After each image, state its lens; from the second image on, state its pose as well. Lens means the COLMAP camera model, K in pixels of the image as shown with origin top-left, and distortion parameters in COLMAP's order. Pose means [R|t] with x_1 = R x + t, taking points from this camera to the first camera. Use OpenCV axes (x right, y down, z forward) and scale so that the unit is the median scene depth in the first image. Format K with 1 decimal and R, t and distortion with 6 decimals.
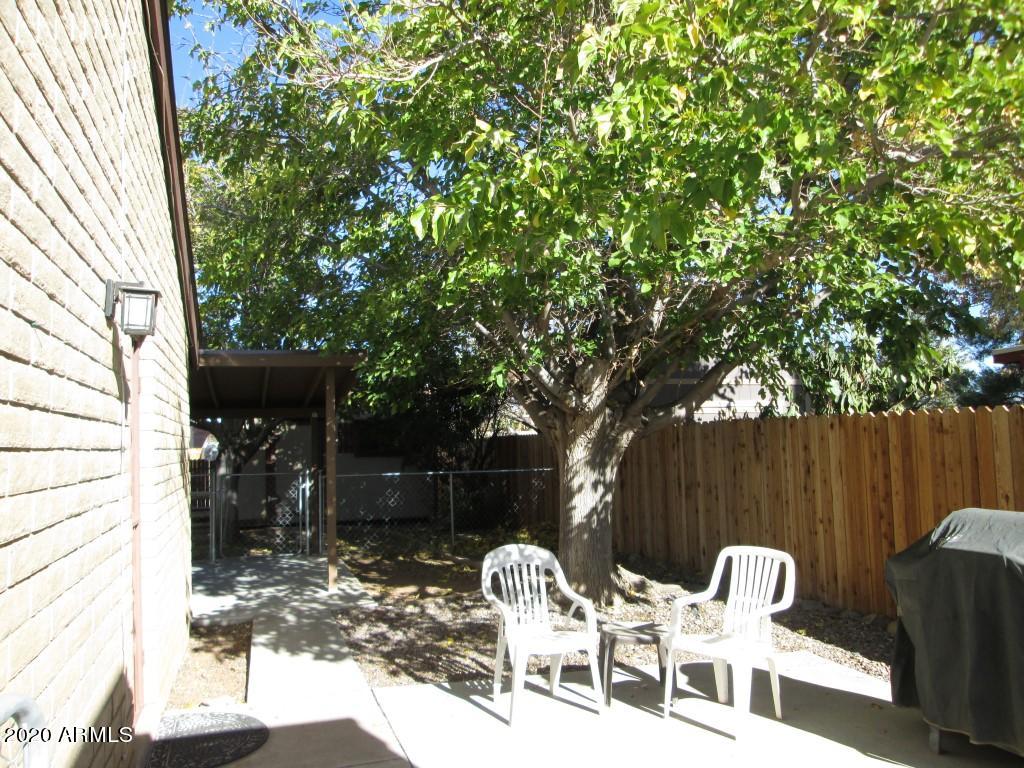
lens RADIAL K [[861.1, 0, 512.9], [0, 861.1, 380.6], [0, 0, 1]] dist [0.002360, -0.000233]
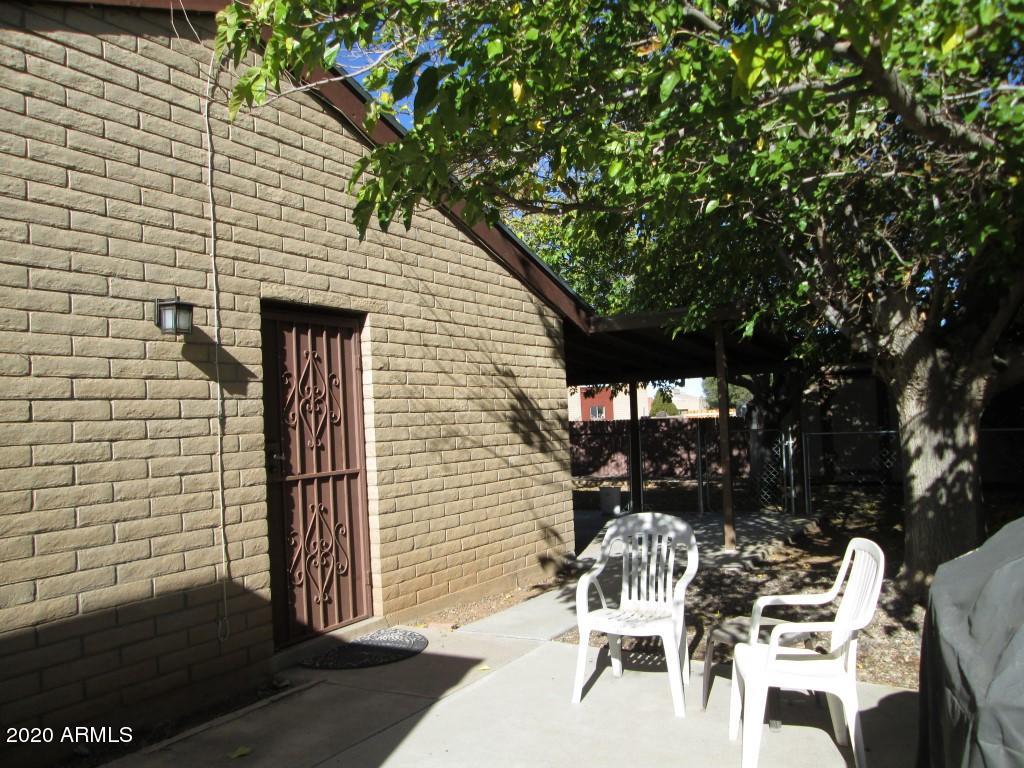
lens RADIAL K [[861.1, 0, 513.9], [0, 861.1, 388.7], [0, 0, 1]] dist [0.002360, -0.000233]
pose [[0.683405, -0.029201, -0.729455, 0.399550], [0.074661, 0.996756, 0.030047, 0.015323], [0.726212, -0.074995, 0.683368, 0.199830]]
